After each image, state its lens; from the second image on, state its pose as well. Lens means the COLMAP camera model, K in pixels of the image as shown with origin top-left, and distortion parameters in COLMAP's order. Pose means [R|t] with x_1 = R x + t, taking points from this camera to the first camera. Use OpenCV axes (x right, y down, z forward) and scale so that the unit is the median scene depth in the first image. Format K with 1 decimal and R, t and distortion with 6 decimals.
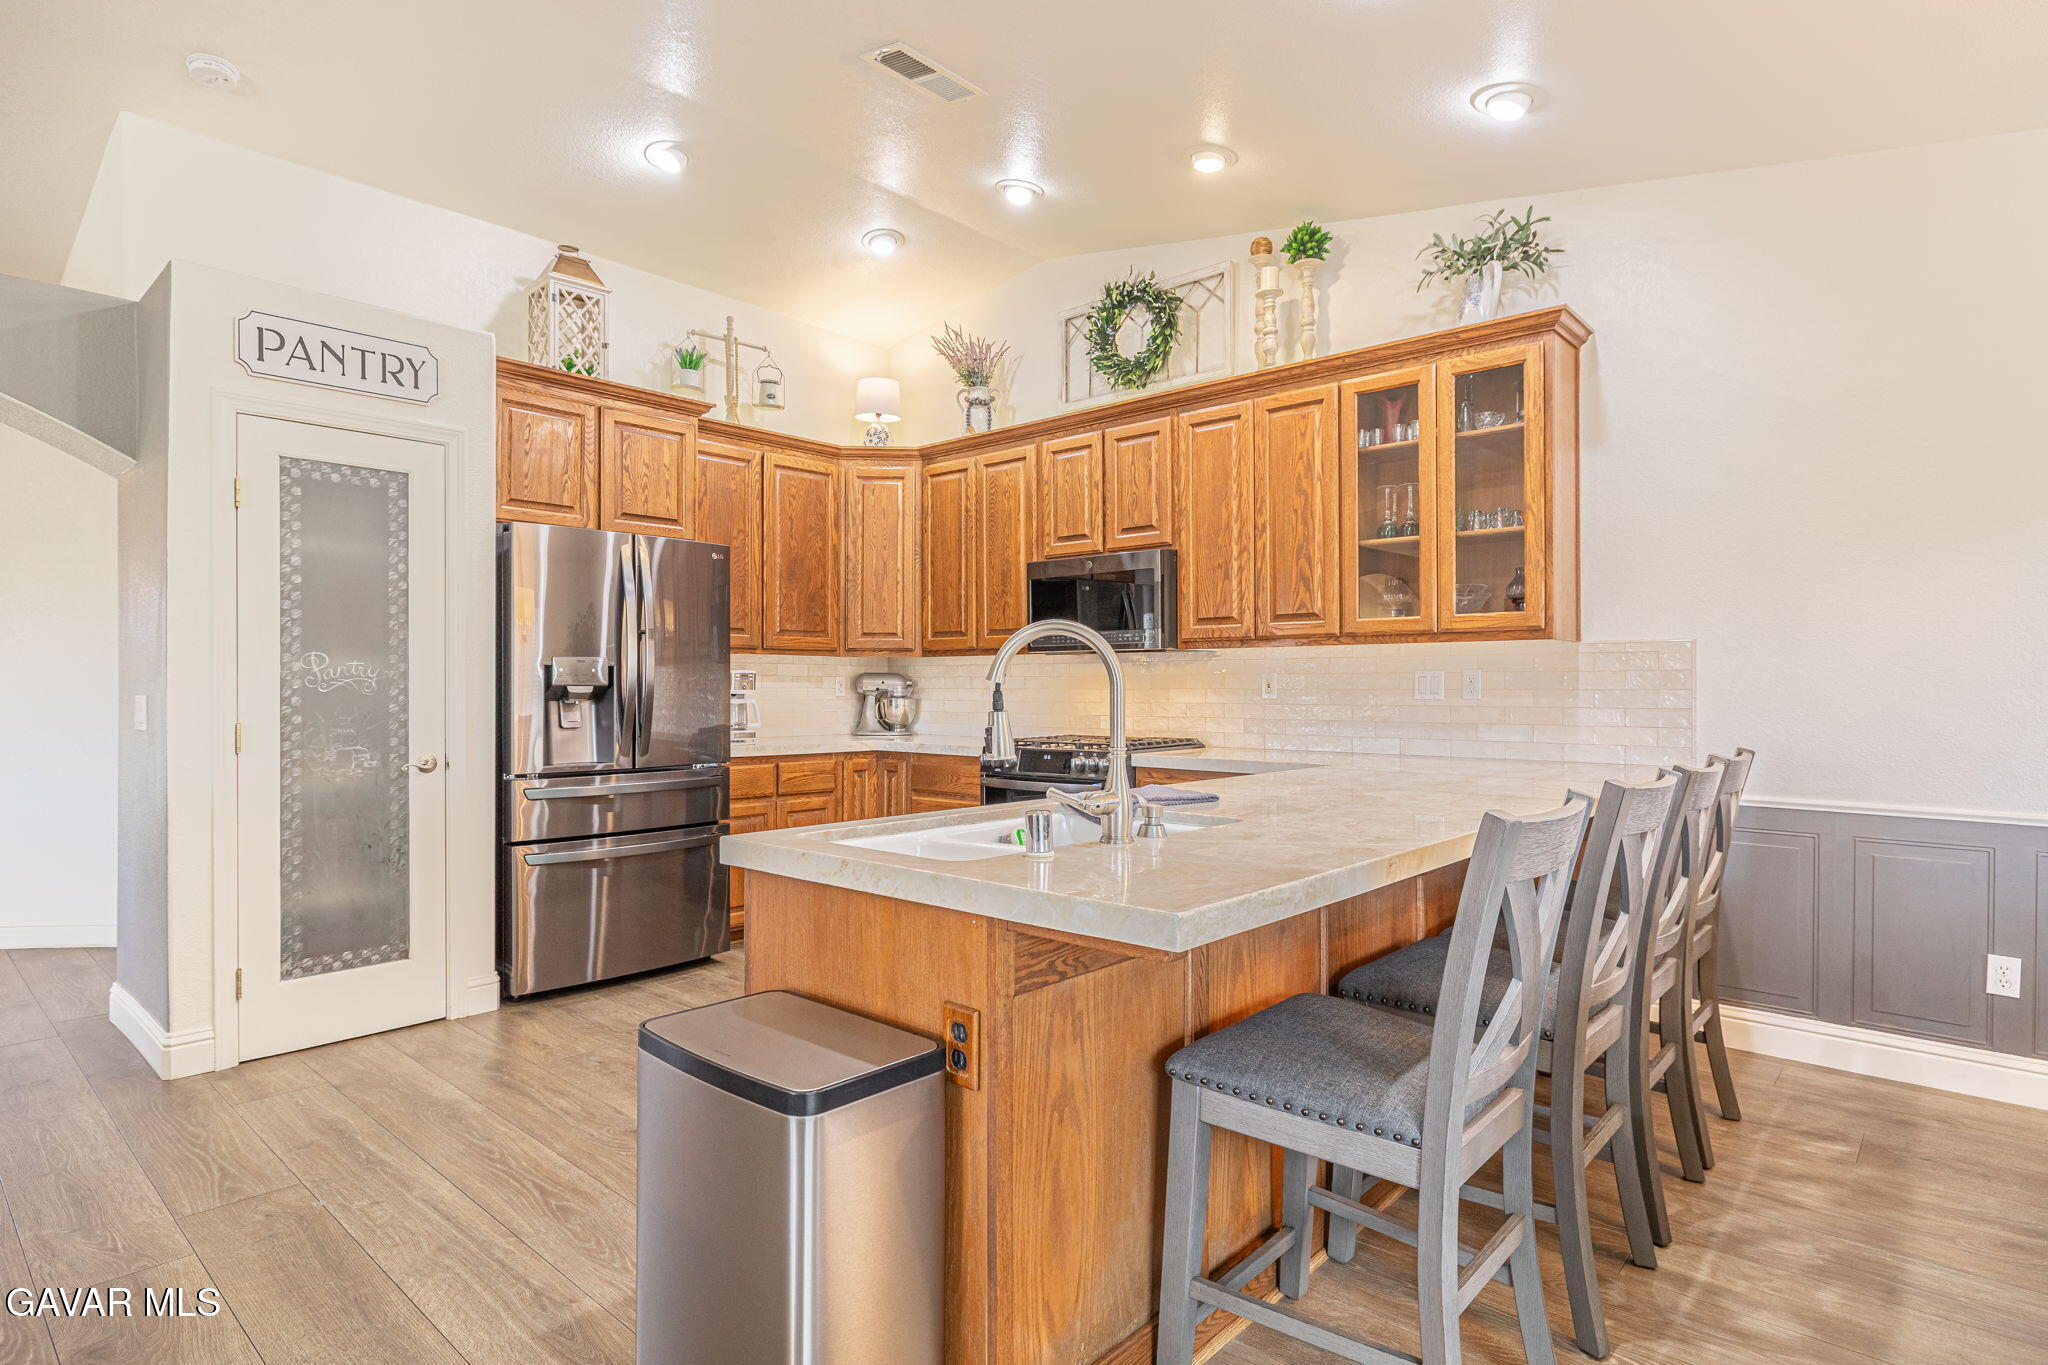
lens RADIAL K [[1064.0, 0, 1008.3], [0, 1064.0, 681.0], [0, 0, 1]] dist [-0.001749, 0.001934]
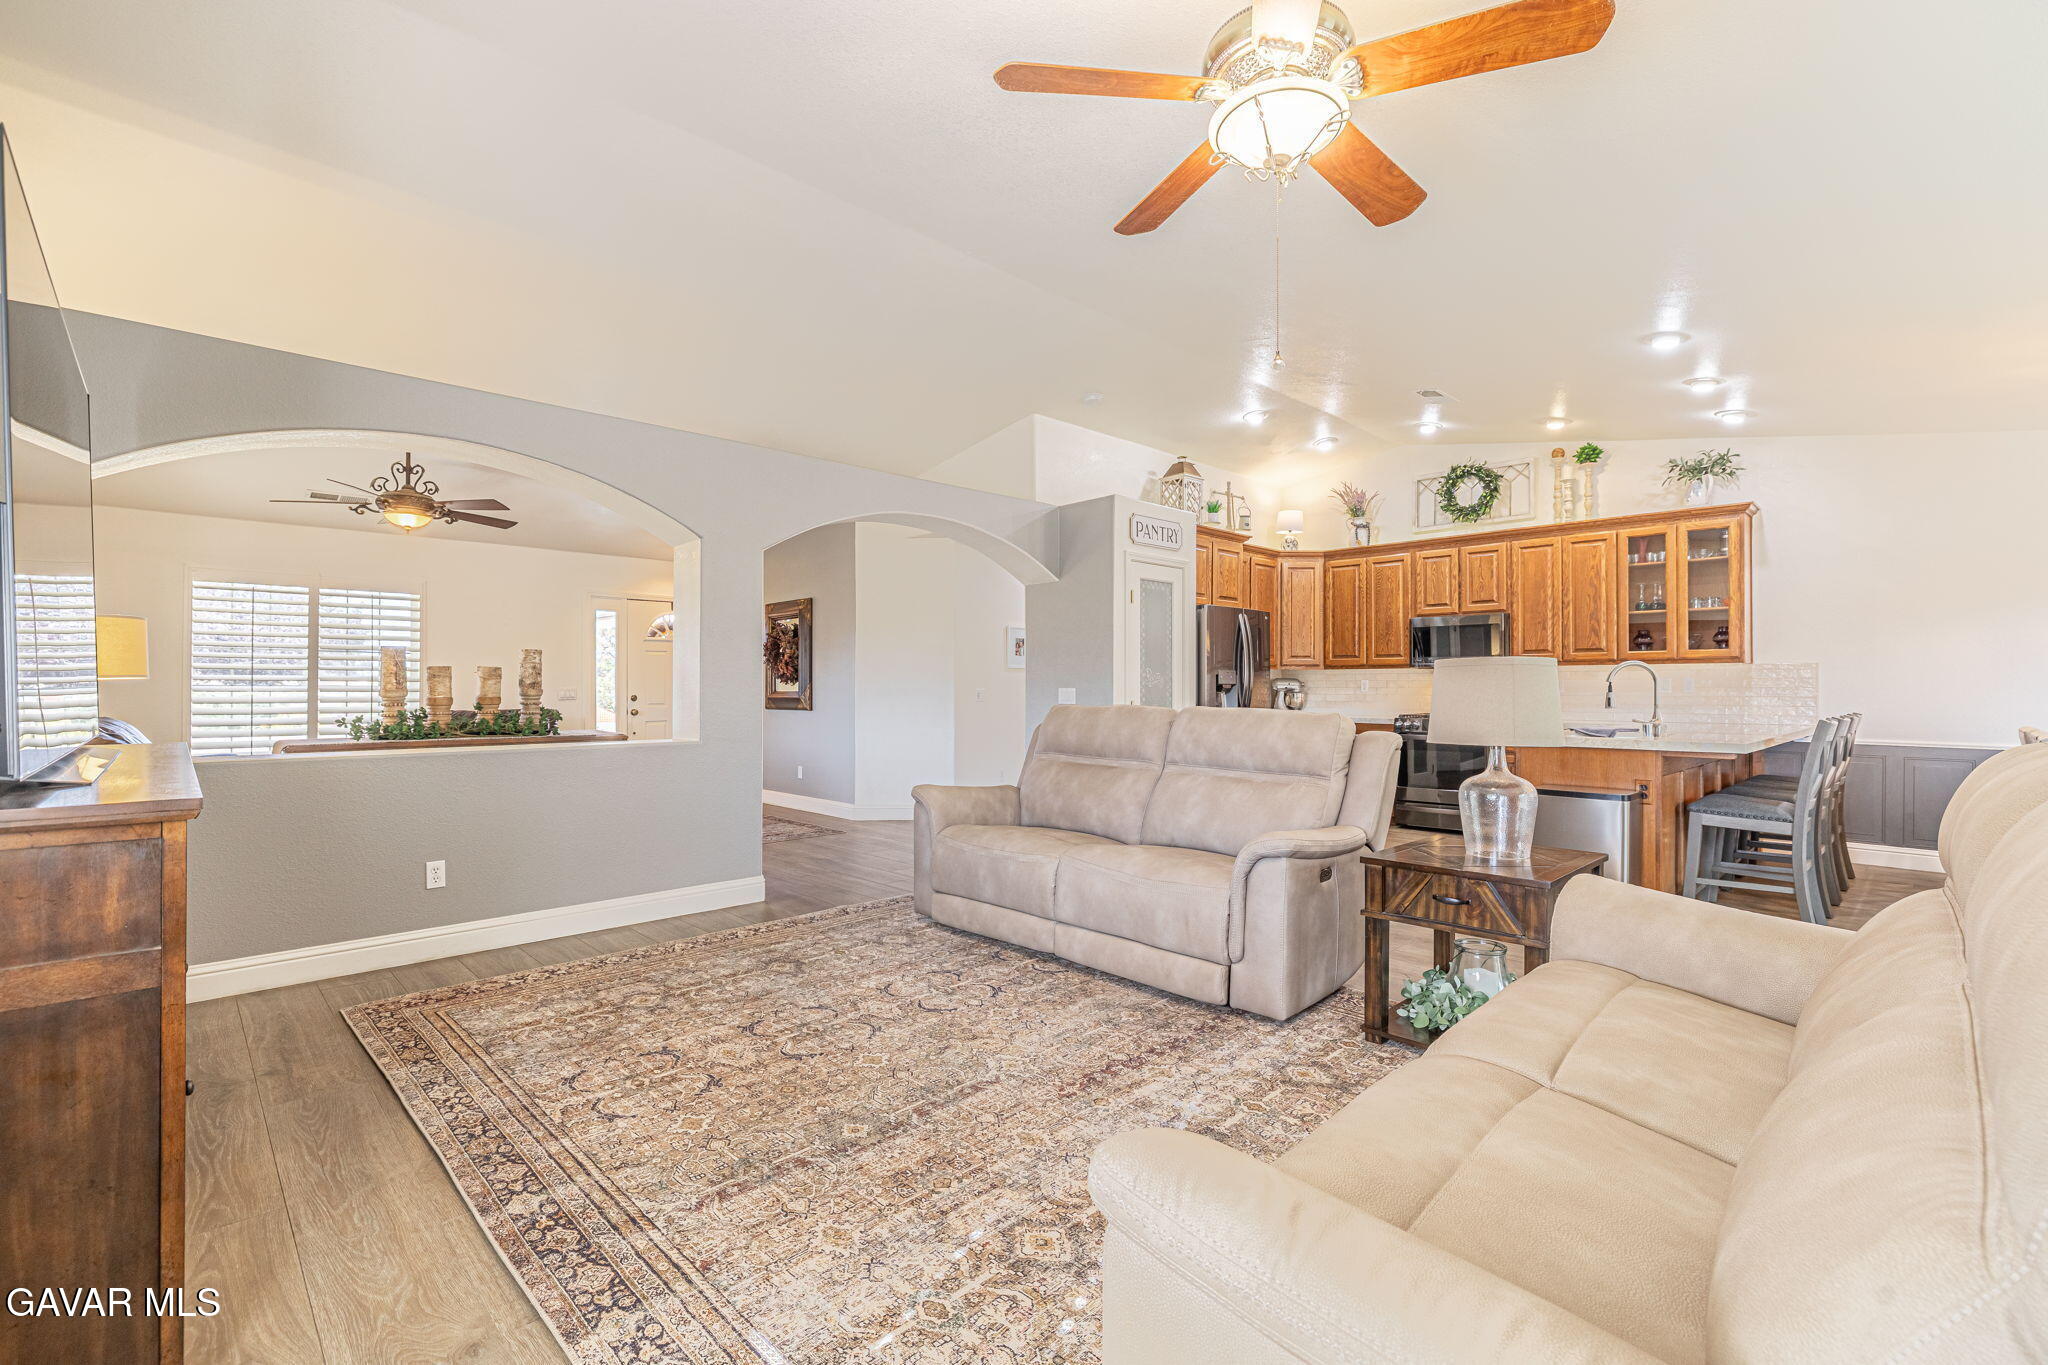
lens RADIAL K [[872.1, 0, 1030.0], [0, 872.1, 678.2], [0, 0, 1]] dist [-0.012489, 0.000539]
pose [[0.996850, 0.002723, -0.079262, -0.623915], [-0.003419, 0.999957, -0.008650, 0.008350], [0.079235, 0.008893, 0.996816, -0.658005]]
